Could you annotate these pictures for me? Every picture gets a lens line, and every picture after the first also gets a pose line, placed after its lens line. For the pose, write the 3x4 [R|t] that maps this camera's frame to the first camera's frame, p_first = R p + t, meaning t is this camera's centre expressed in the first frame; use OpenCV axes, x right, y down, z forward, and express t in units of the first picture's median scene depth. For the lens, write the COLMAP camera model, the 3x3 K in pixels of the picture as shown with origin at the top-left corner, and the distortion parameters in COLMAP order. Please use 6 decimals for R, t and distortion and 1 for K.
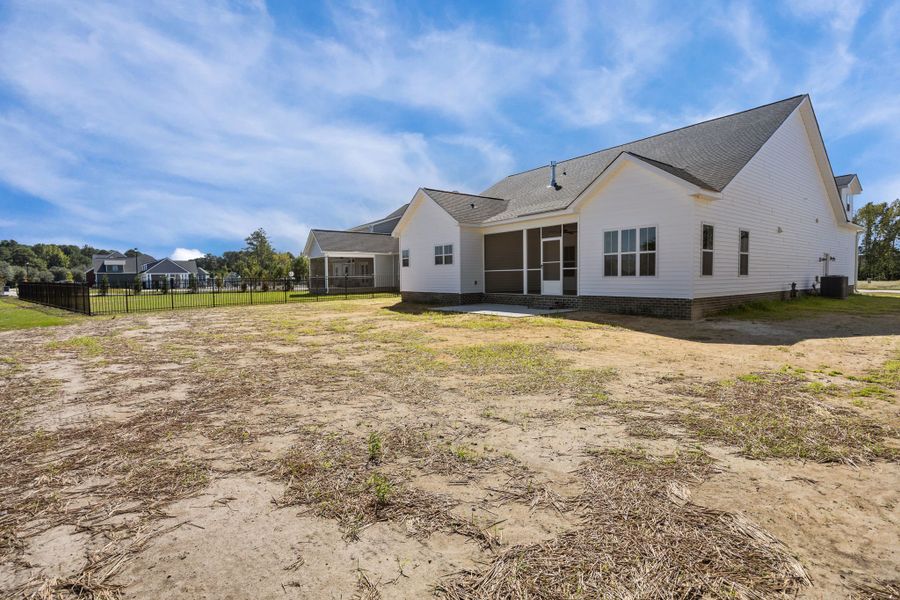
lens RADIAL K [[421.5, 0, 450.0], [0, 421.5, 300.0], [0, 0, 1]] dist [-0.012623, 0.000379]
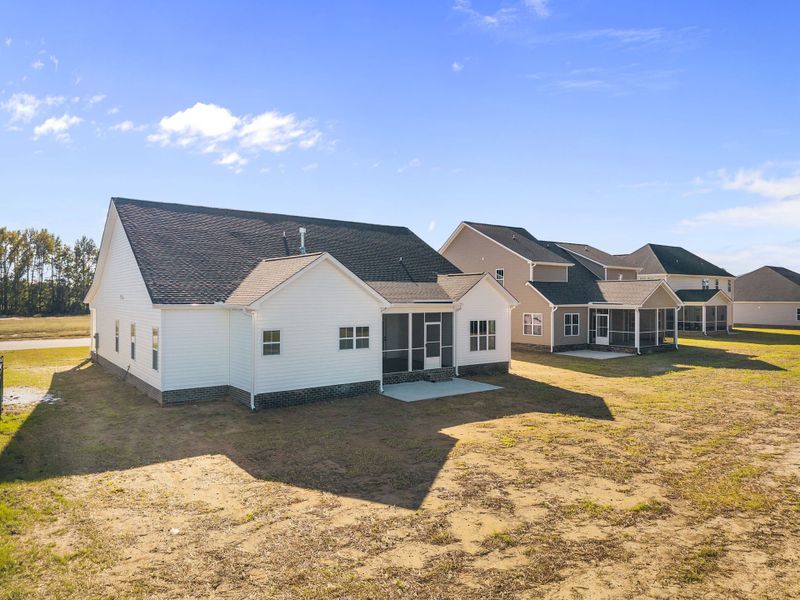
lens RADIAL K [[529.1, 0, 400.0], [0, 529.1, 300.0], [0, 0, 1]] dist [0.043068, -0.042444]
pose [[0.003163, 0.008527, 0.999959, -1.271794], [0.051099, 0.998656, -0.008677, -0.199291], [-0.998689, 0.051124, 0.002723, 1.065339]]
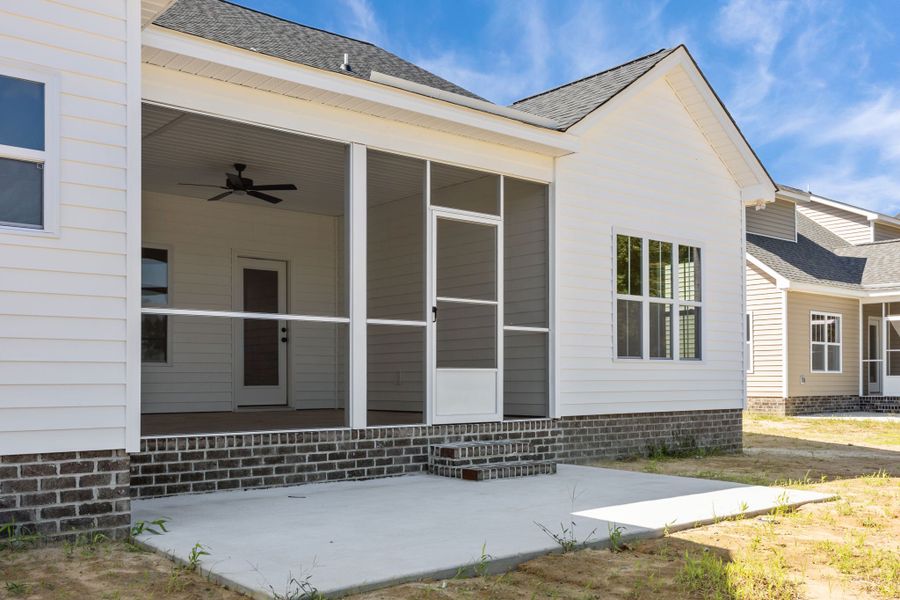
lens RADIAL K [[850.5, 0, 438.2], [0, 850.5, 367.1], [0, 0, 1]] dist [-0.010092, 0.007103]
pose [[-0.045382, 0.026301, 0.998623, -0.297311], [0.054085, 0.998252, -0.023833, -0.034645], [-0.997505, 0.052929, -0.046725, 1.026744]]
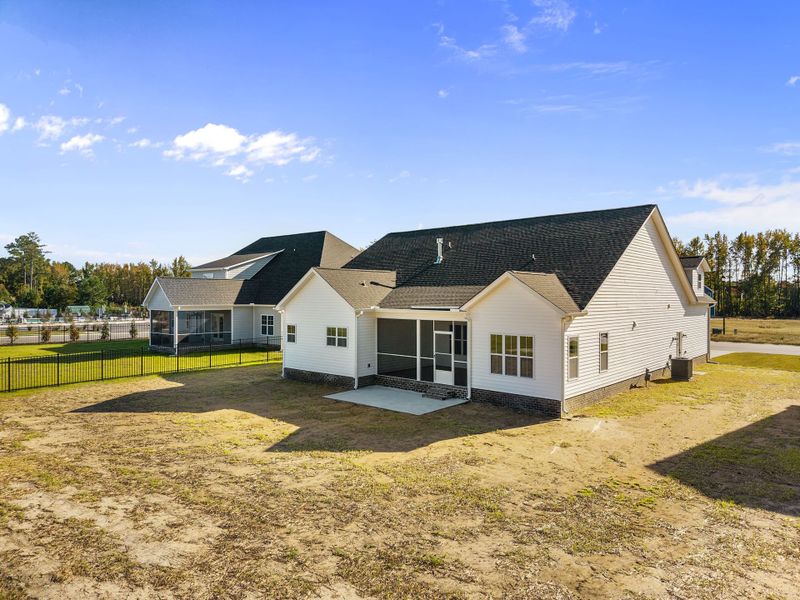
lens RADIAL K [[529.1, 0, 400.0], [0, 529.1, 300.0], [0, 0, 1]] dist [0.043068, -0.042444]
pose [[0.979885, 0.013023, 0.199135, -0.140753], [-0.003707, 0.998884, -0.047083, -0.160551], [-0.199526, 0.045398, 0.978840, -0.315267]]
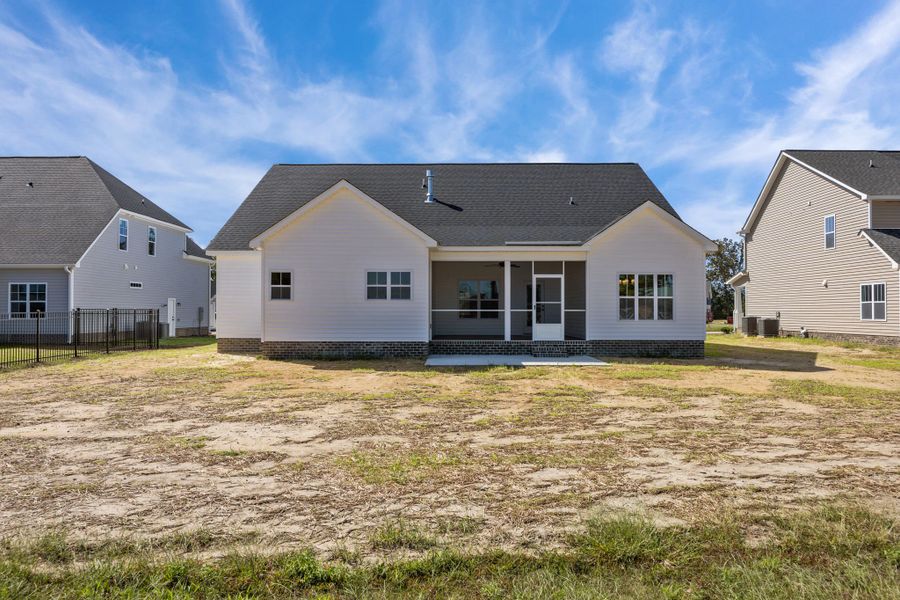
lens RADIAL K [[640.2, 0, 449.4], [0, 640.2, 311.4], [0, 0, 1]] dist [-0.012617, 0.001133]
pose [[0.610098, 0.015667, 0.792171, -0.907455], [0.033170, 0.998423, -0.045292, -0.018501], [-0.791632, 0.053909, 0.608616, 0.354947]]
